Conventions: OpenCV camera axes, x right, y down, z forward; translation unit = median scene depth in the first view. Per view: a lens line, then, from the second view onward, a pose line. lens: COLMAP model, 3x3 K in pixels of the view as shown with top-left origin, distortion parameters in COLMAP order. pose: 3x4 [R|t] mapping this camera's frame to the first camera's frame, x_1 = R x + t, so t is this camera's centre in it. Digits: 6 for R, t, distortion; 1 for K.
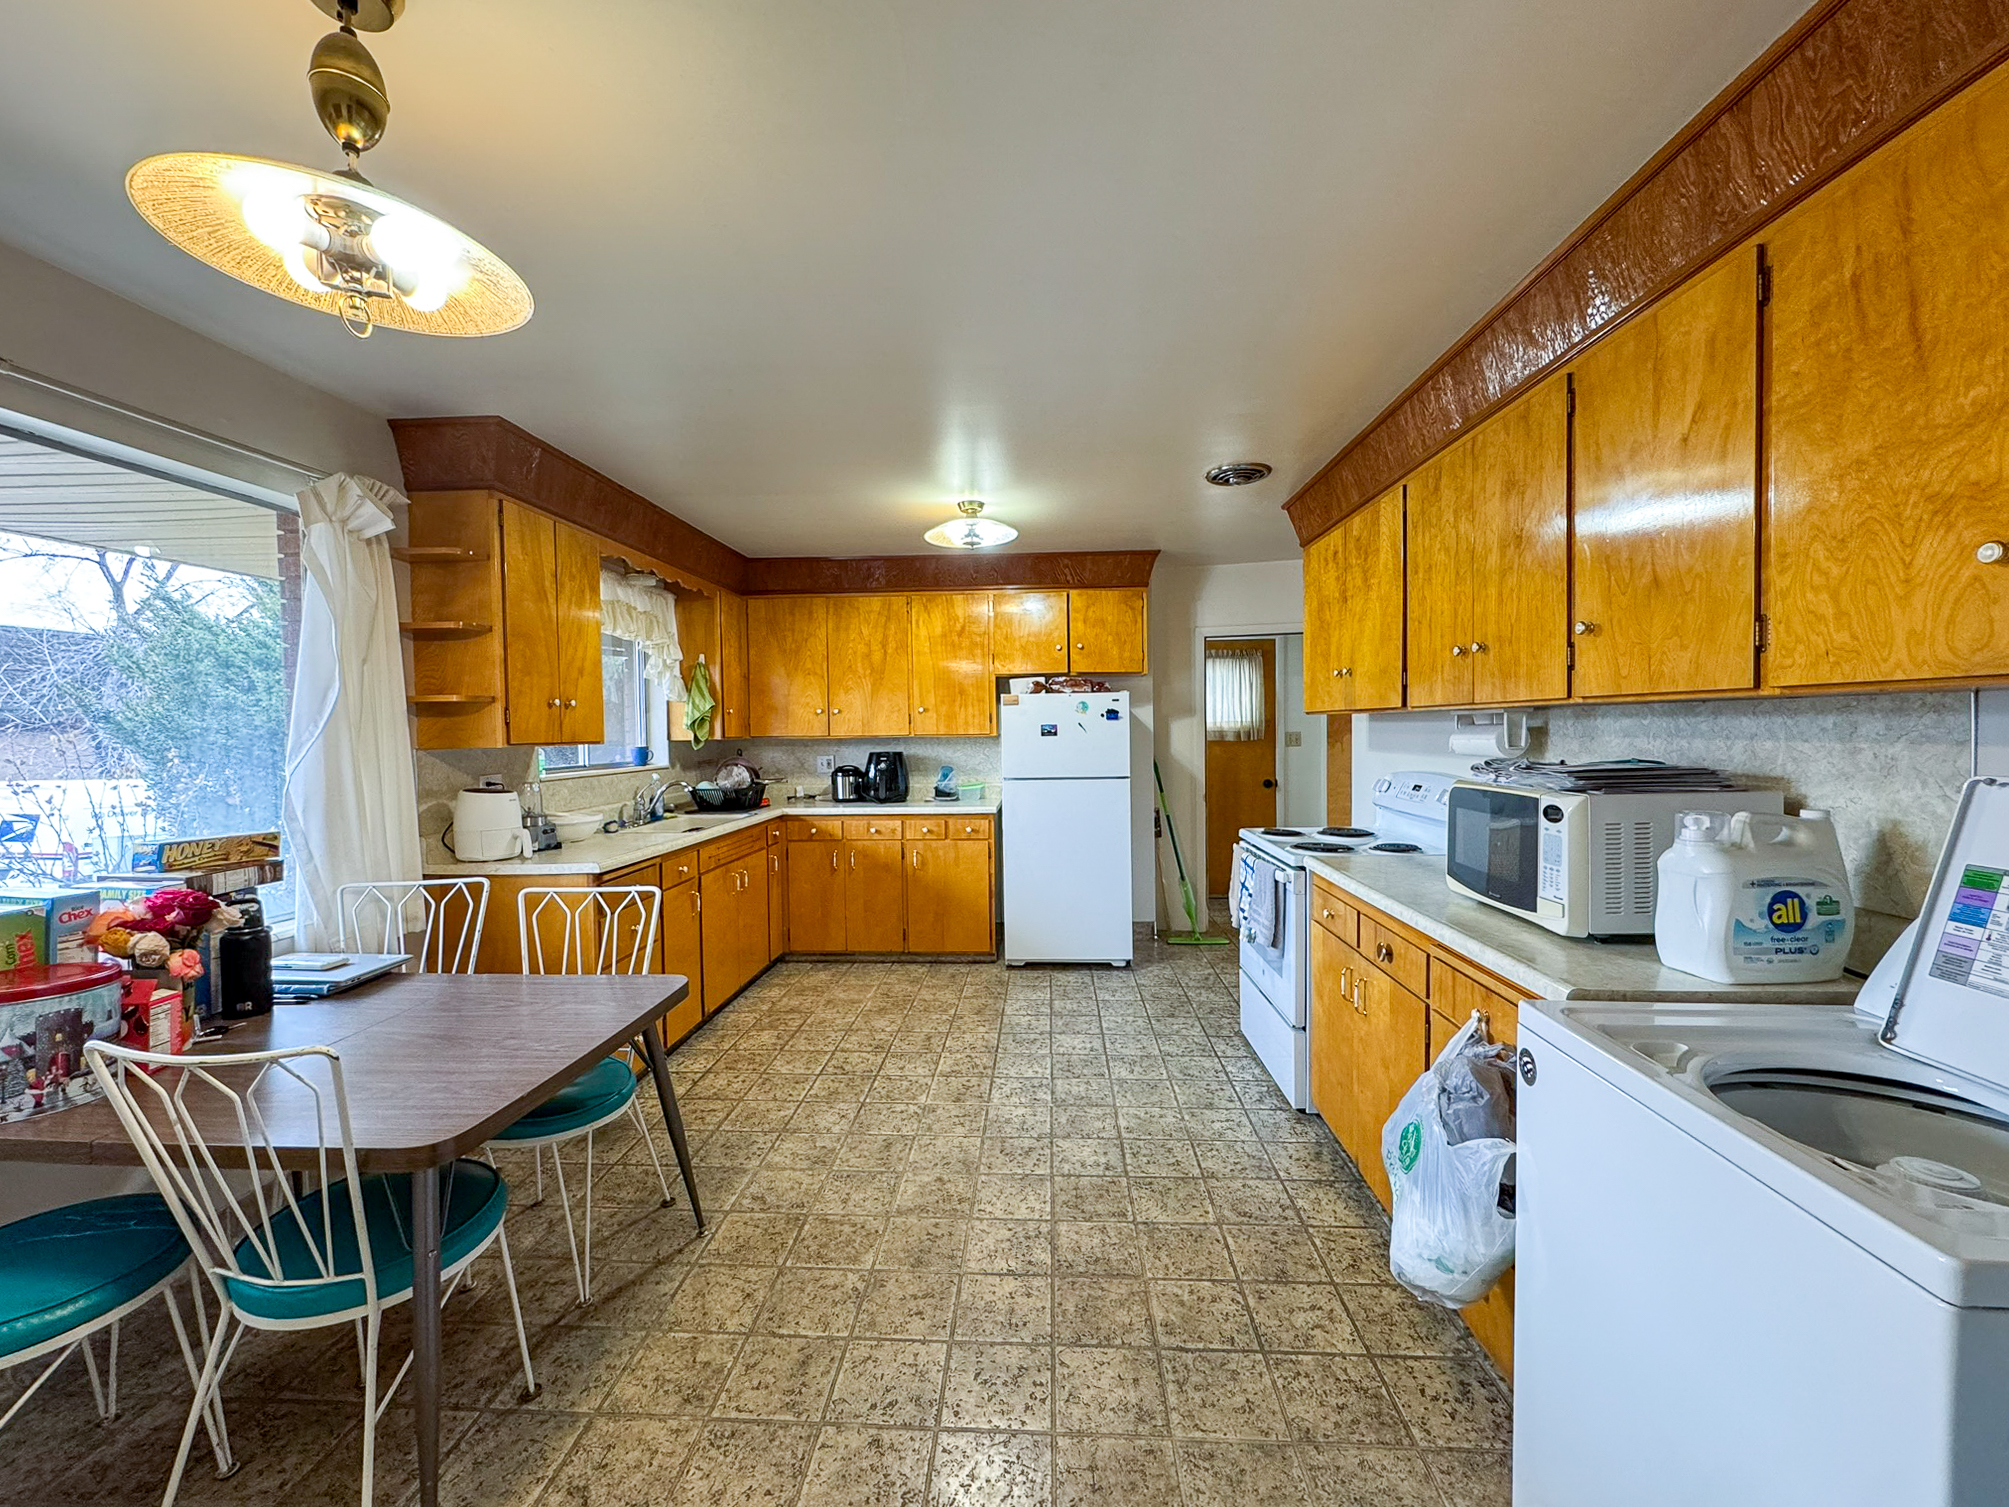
lens RADIAL K [[828.7, 0, 1002.9], [0, 828.7, 753.2], [0, 0, 1]] dist [-0.002340, 0.000093]
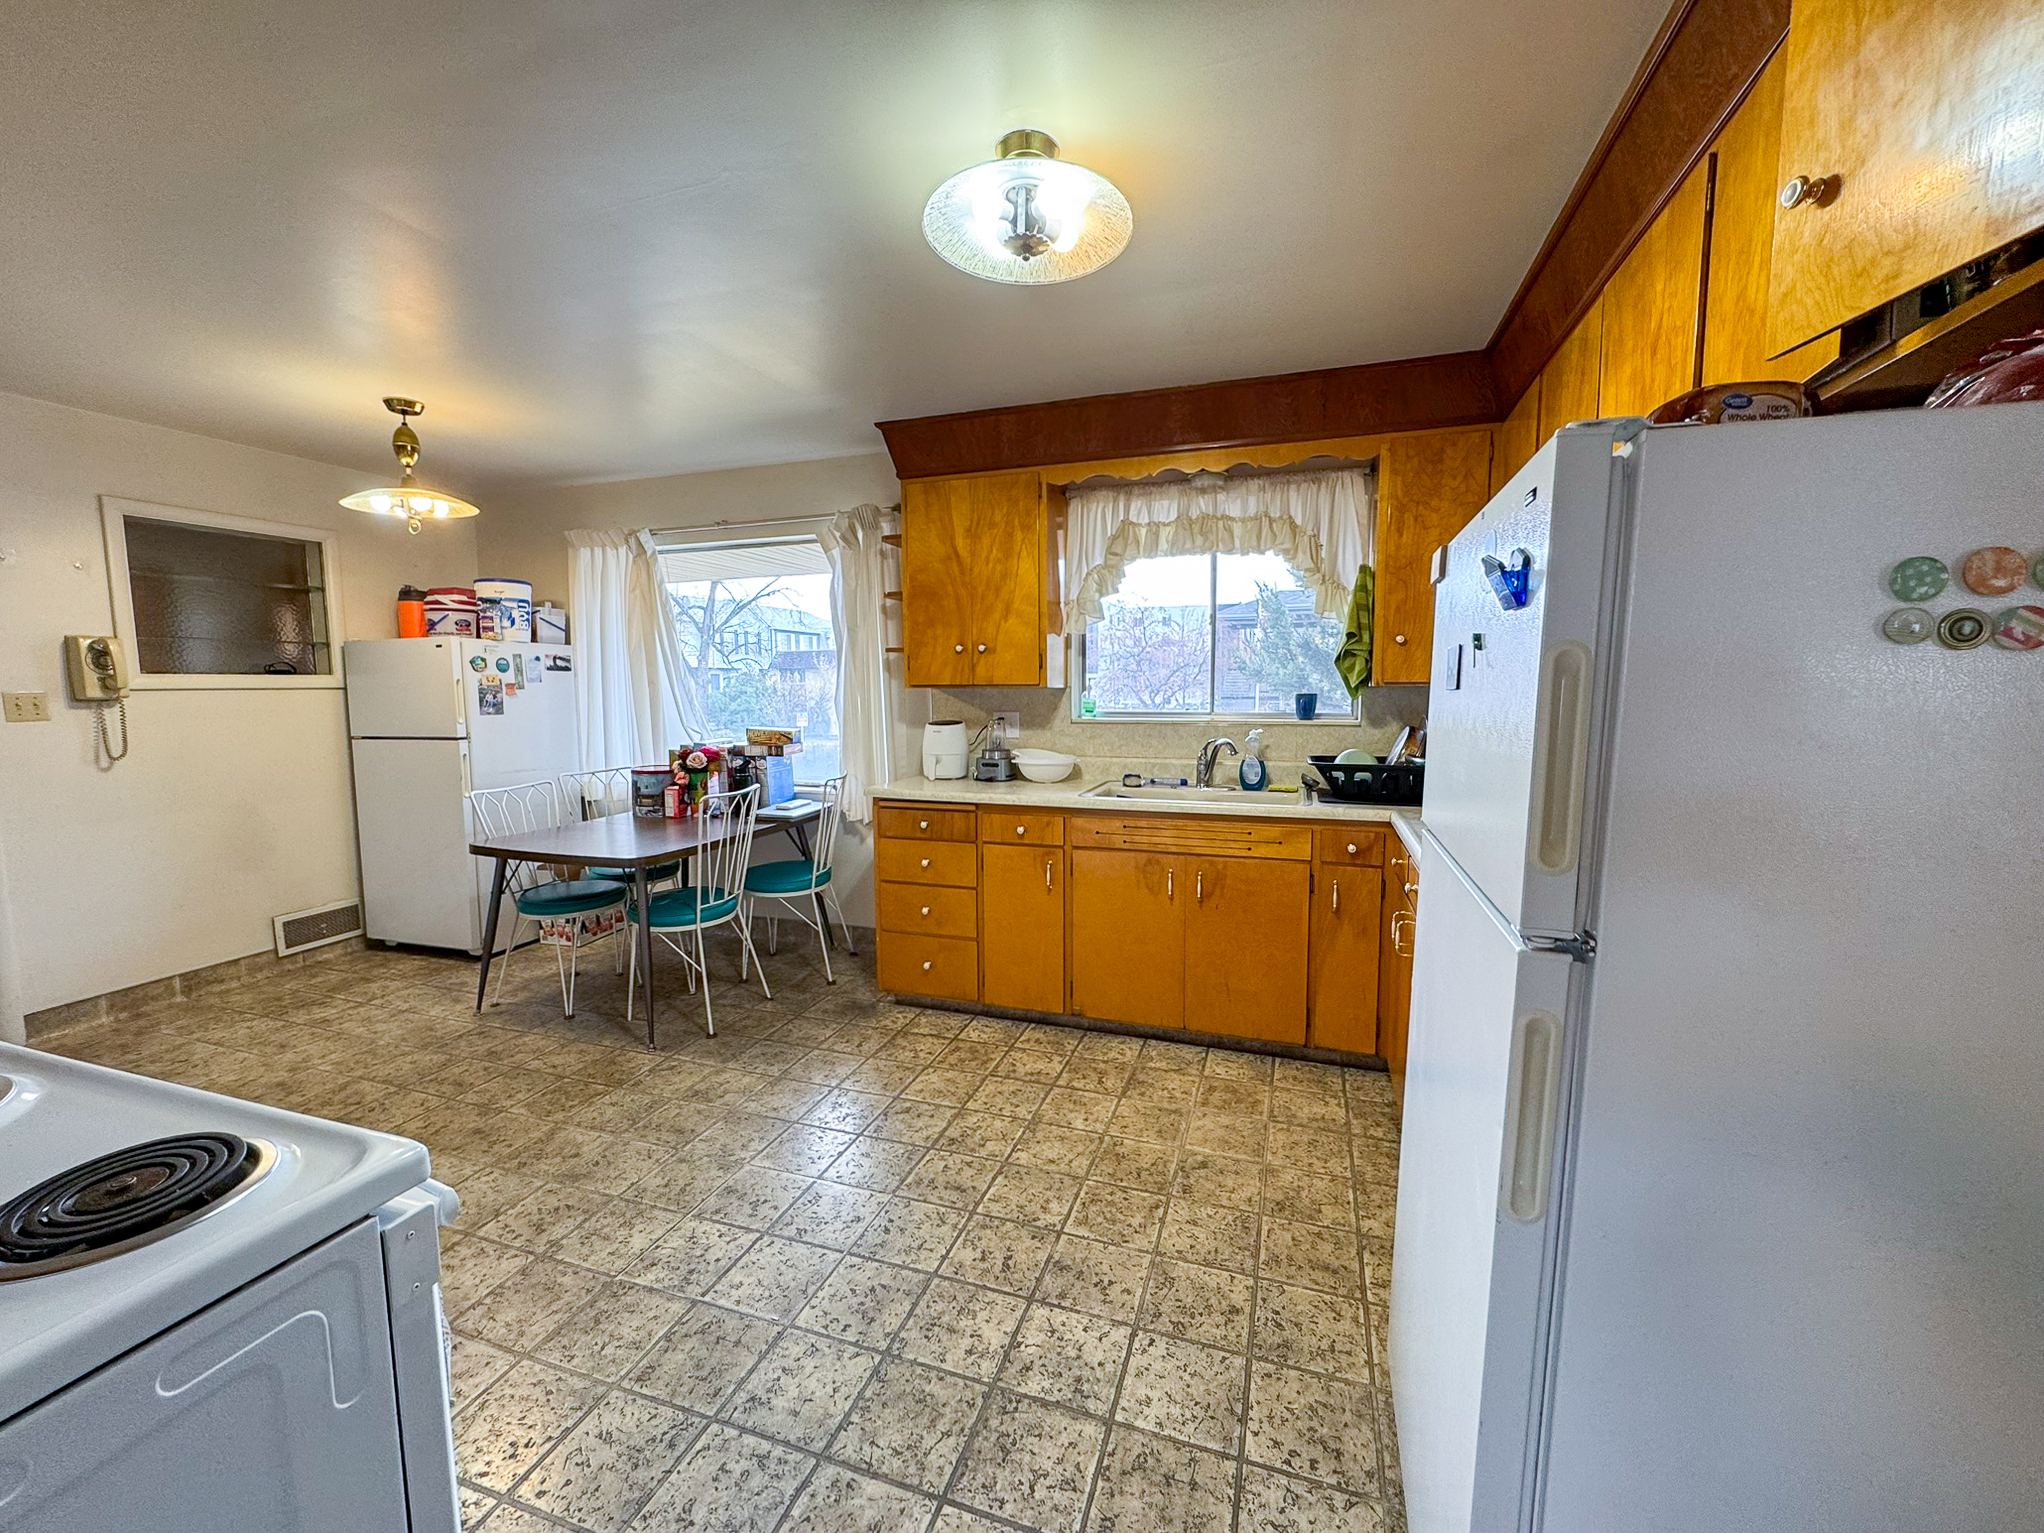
lens RADIAL K [[818.3, 0, 1023.8], [0, 818.3, 773.5], [0, 0, 1]] dist [0.000748, 0.000079]
pose [[-0.280919, 0.109182, -0.953501, 0.439301], [-0.021316, 0.992553, 0.119933, -0.024095], [0.959495, 0.054016, -0.276500, 1.228541]]
